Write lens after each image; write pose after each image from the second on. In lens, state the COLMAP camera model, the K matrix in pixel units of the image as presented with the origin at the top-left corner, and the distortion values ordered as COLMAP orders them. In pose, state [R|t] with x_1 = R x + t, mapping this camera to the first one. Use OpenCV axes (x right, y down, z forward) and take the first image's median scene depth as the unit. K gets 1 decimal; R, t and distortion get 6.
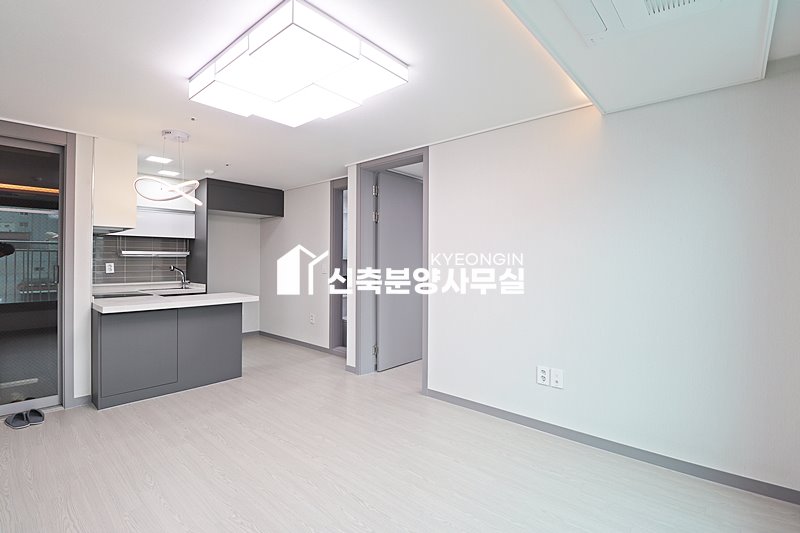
lens RADIAL K [[374.9, 0, 394.7], [0, 374.9, 259.5], [0, 0, 1]] dist [-0.003818, -0.006777]
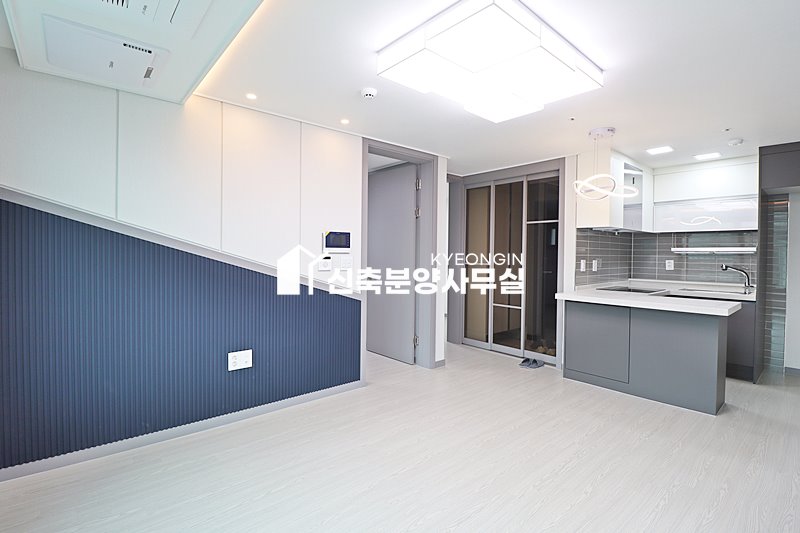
lens RADIAL K [[374.9, 0, 401.7], [0, 374.9, 262.3], [0, 0, 1]] dist [-0.003818, -0.006777]
pose [[-0.121754, 0.014768, -0.992450, 0.355608], [-0.009271, 0.999829, 0.016015, 0.006632], [0.992517, 0.011151, -0.121596, 0.441180]]
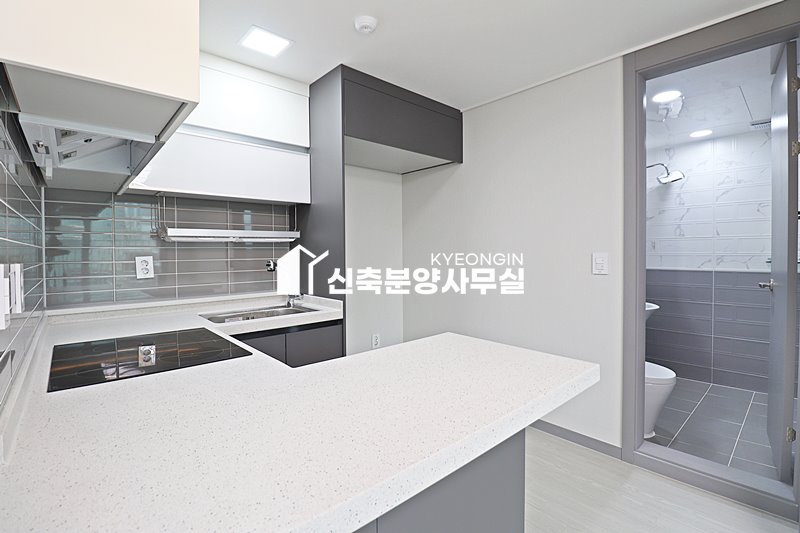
lens RADIAL K [[390.8, 0, 386.8], [0, 390.8, 258.8], [0, 0, 1]] dist [-0.009967, -0.001324]
pose [[0.993463, -0.015230, -0.113133, -0.445439], [0.015870, 0.999863, 0.004756, 0.016379], [0.113045, -0.006520, 0.993568, 0.602045]]
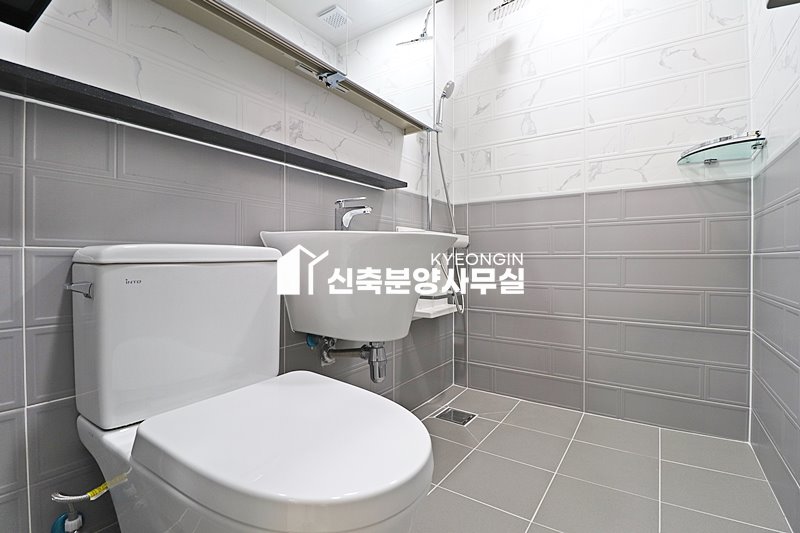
lens RADIAL K [[374.9, 0, 397.9], [0, 374.9, 262.4], [0, 0, 1]] dist [-0.003818, -0.006777]
pose [[0.992655, -0.013490, 0.120225, -0.082796], [0.013829, 0.999902, -0.001987, 0.136846], [-0.120187, 0.003635, 0.992745, 1.146706]]
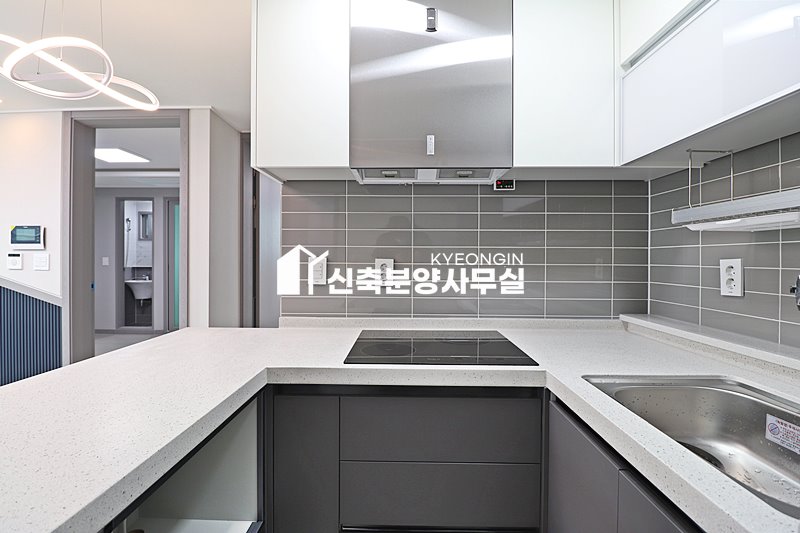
lens RADIAL K [[374.9, 0, 400.7], [0, 374.9, 260.7], [0, 0, 1]] dist [-0.003818, -0.006777]
pose [[-0.757235, -0.007224, -0.653103, -0.444862], [-0.009396, 0.999956, -0.000165, 0.014687], [0.653075, 0.006011, -0.757269, 1.143141]]
